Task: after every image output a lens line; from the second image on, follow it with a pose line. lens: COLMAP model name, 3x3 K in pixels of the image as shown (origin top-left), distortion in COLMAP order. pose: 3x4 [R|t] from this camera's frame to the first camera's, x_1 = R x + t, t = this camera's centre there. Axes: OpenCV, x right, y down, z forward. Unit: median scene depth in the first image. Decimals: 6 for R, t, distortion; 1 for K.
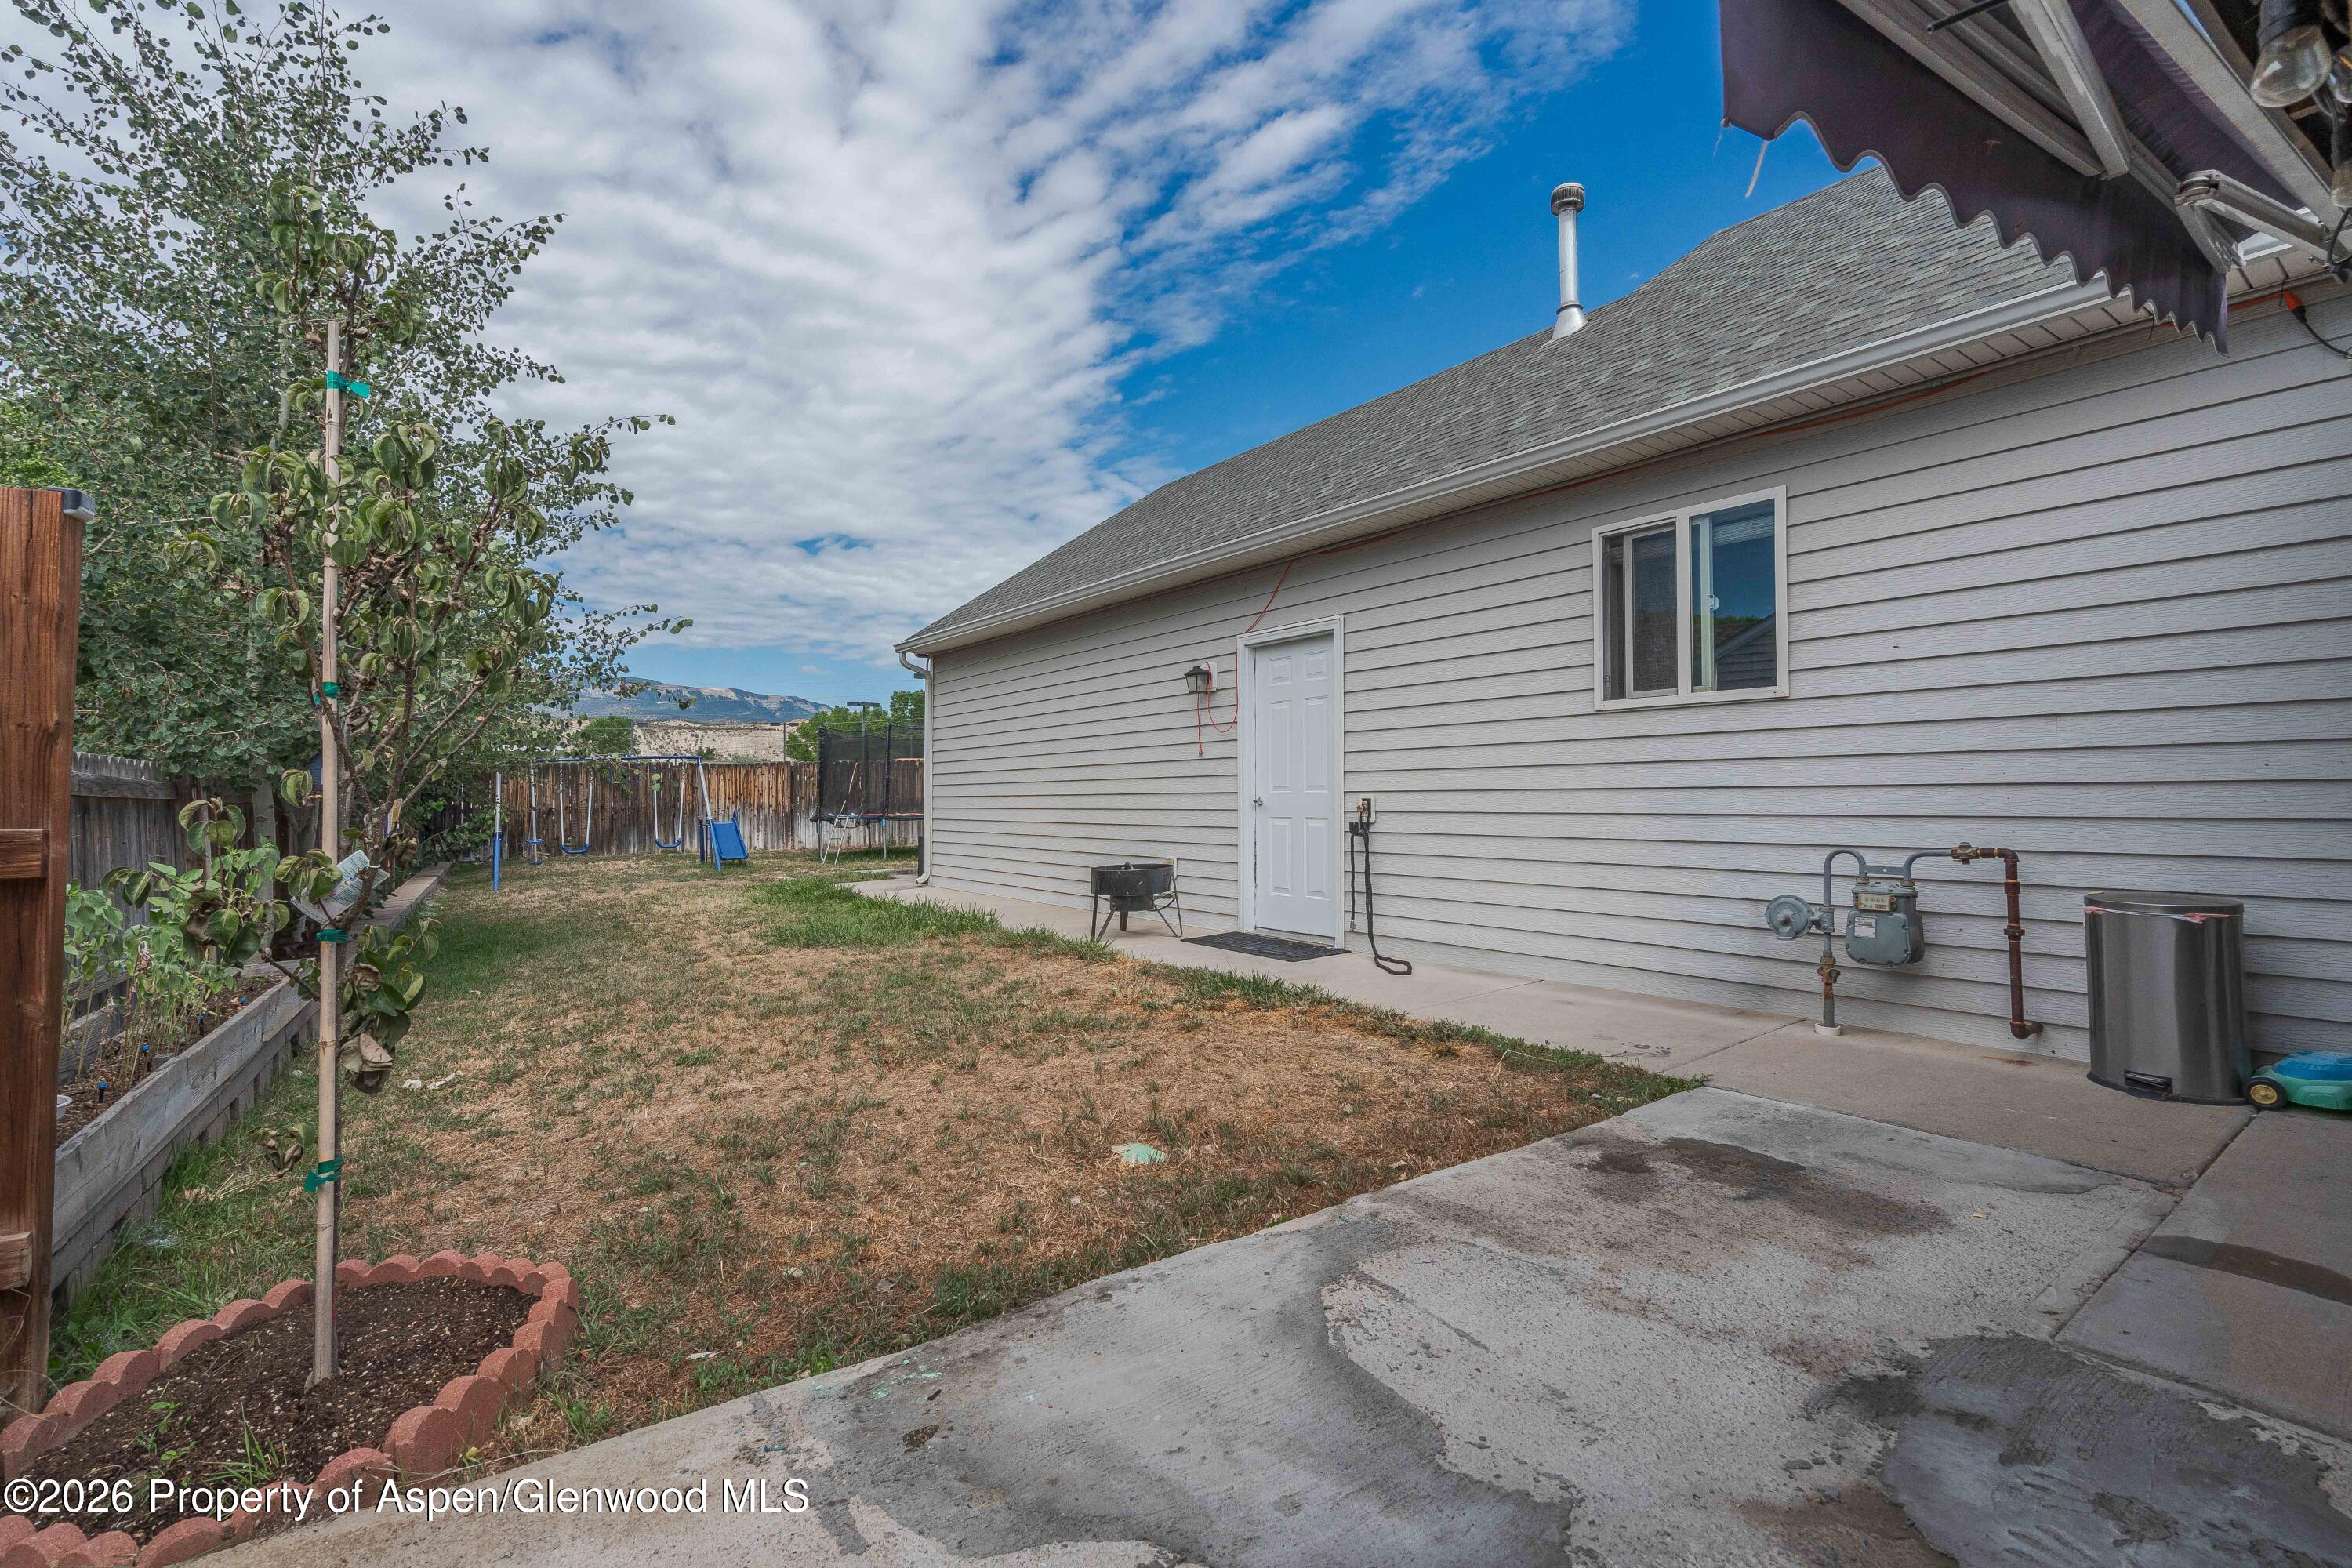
lens RADIAL K [[1069.6, 0, 1174.0], [0, 1069.6, 775.5], [0, 0, 1]] dist [-0.003488, 0.002077]
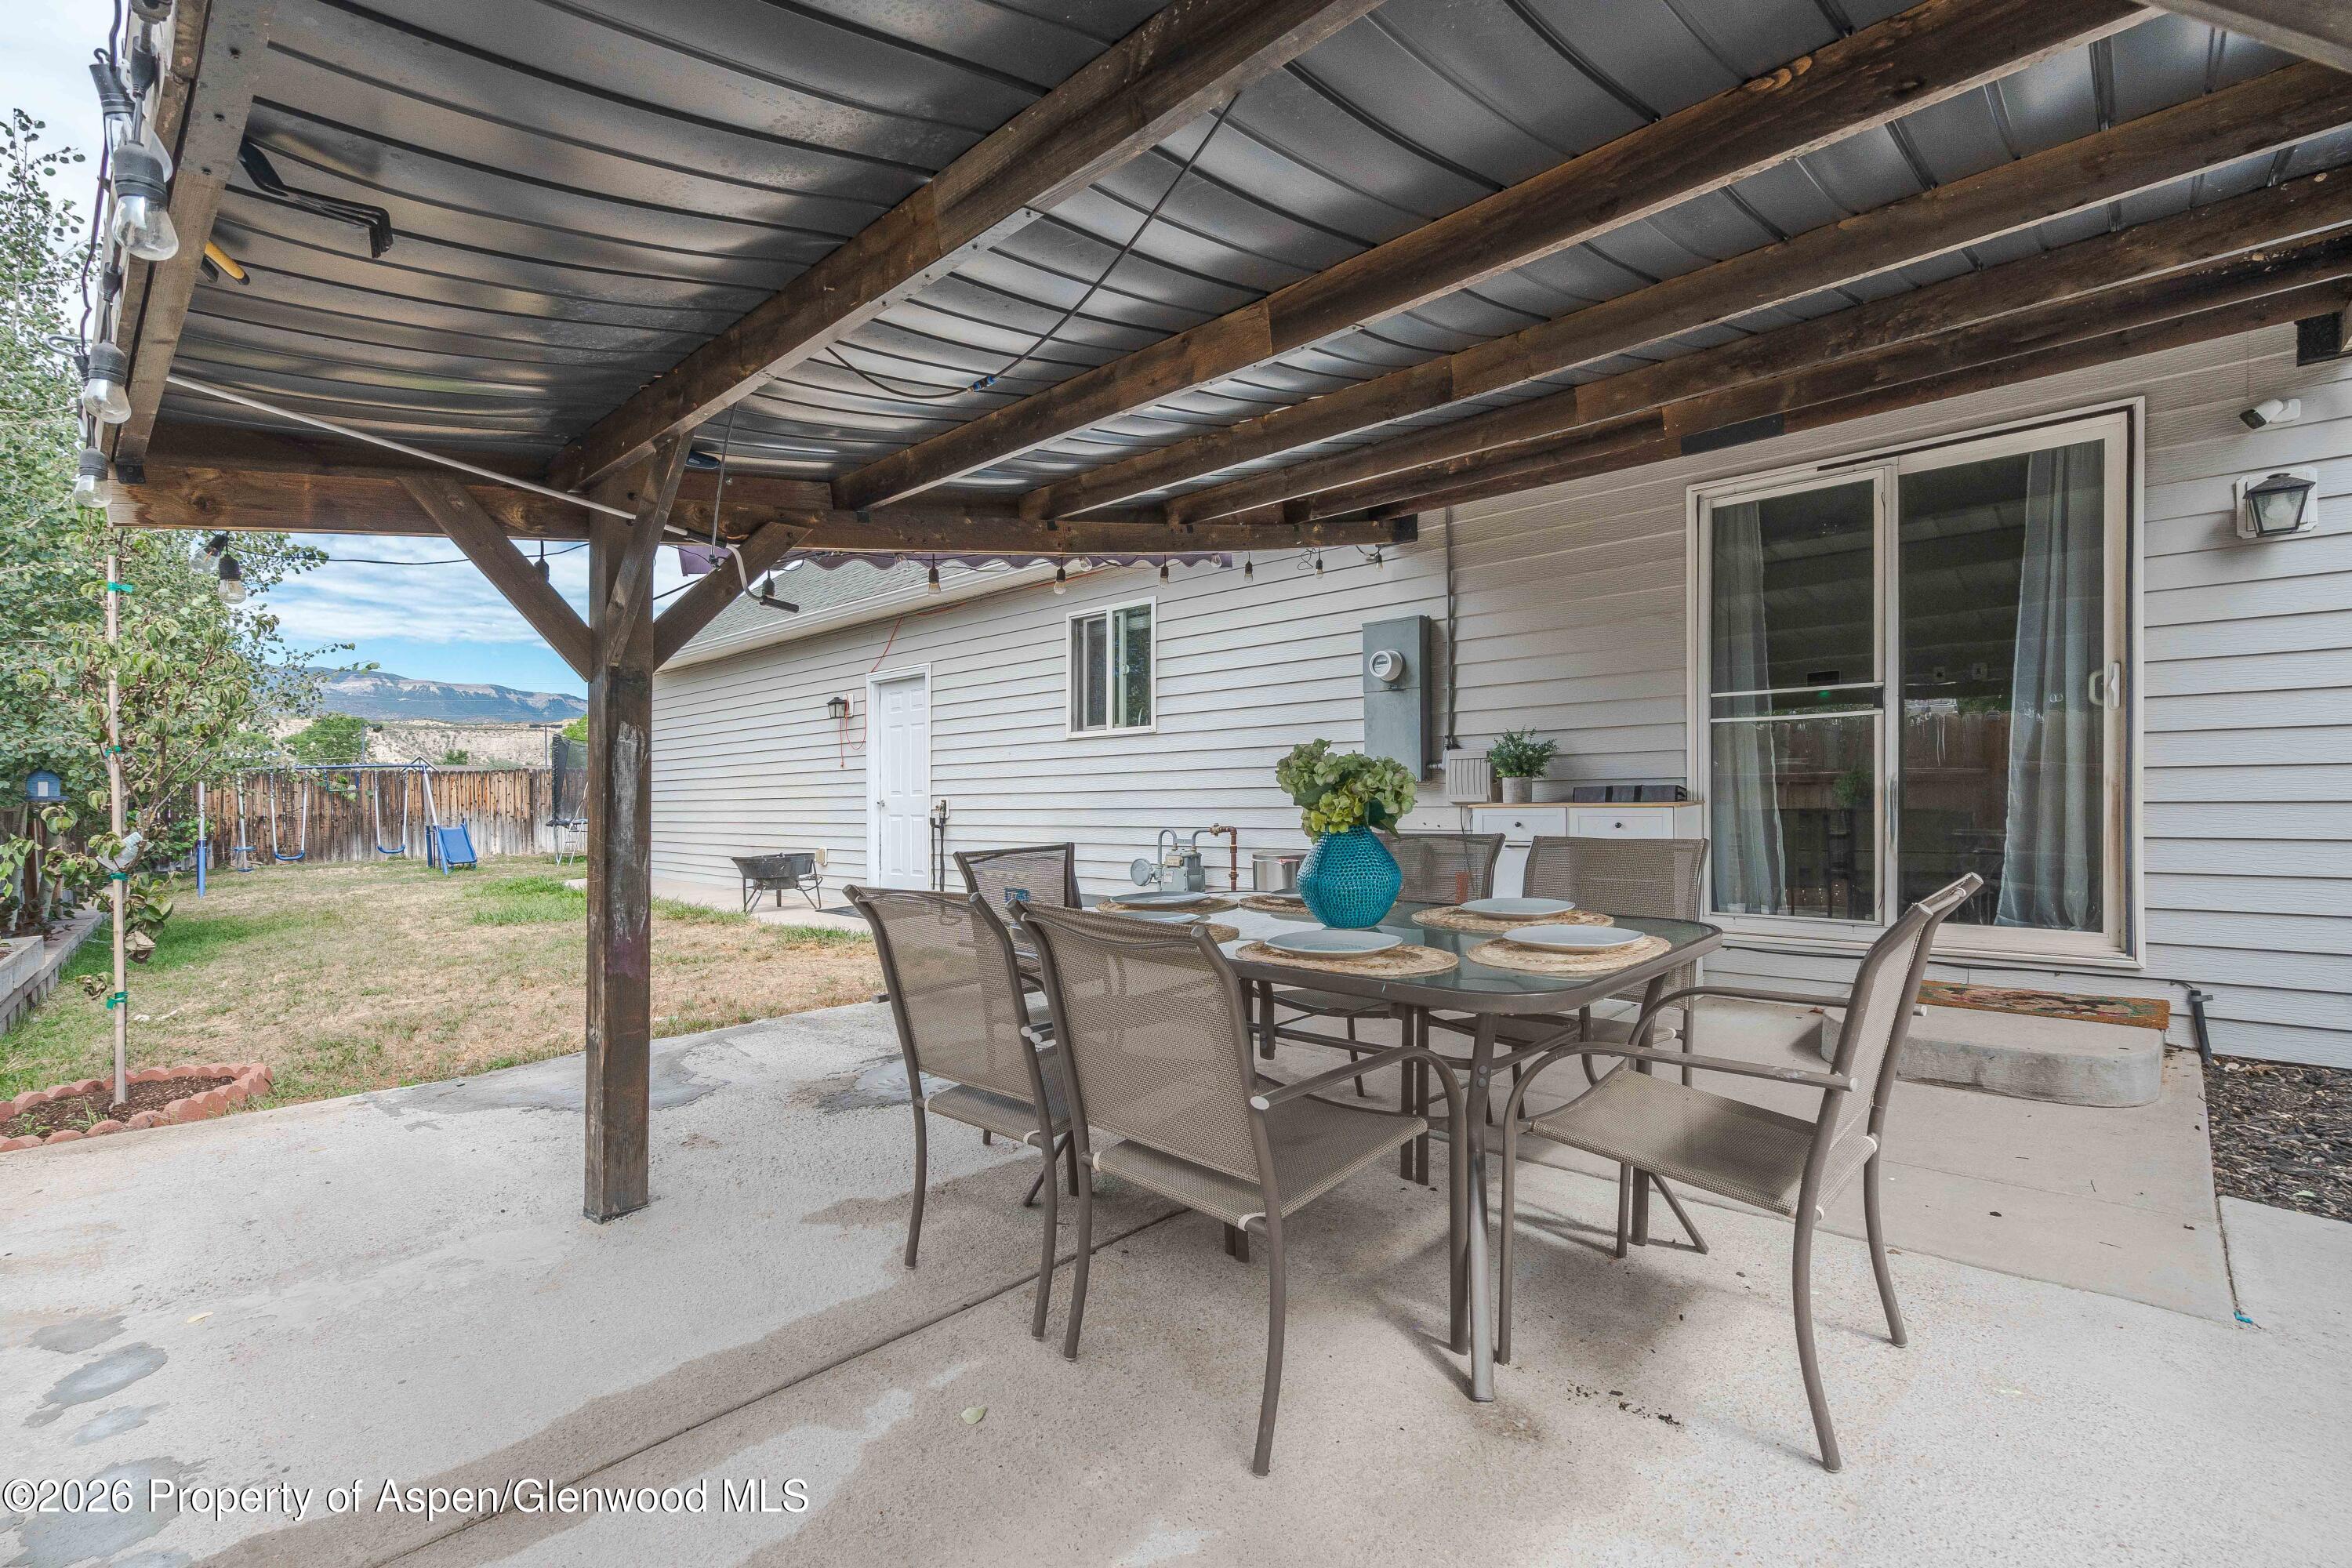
lens RADIAL K [[1069.6, 0, 1182.0], [0, 1069.6, 800.2], [0, 0, 1]] dist [-0.003488, 0.002077]
pose [[0.983579, -0.008833, 0.180262, 0.229601], [0.004969, 0.999748, 0.021875, -0.006325], [-0.180410, -0.020620, 0.983375, -0.378292]]
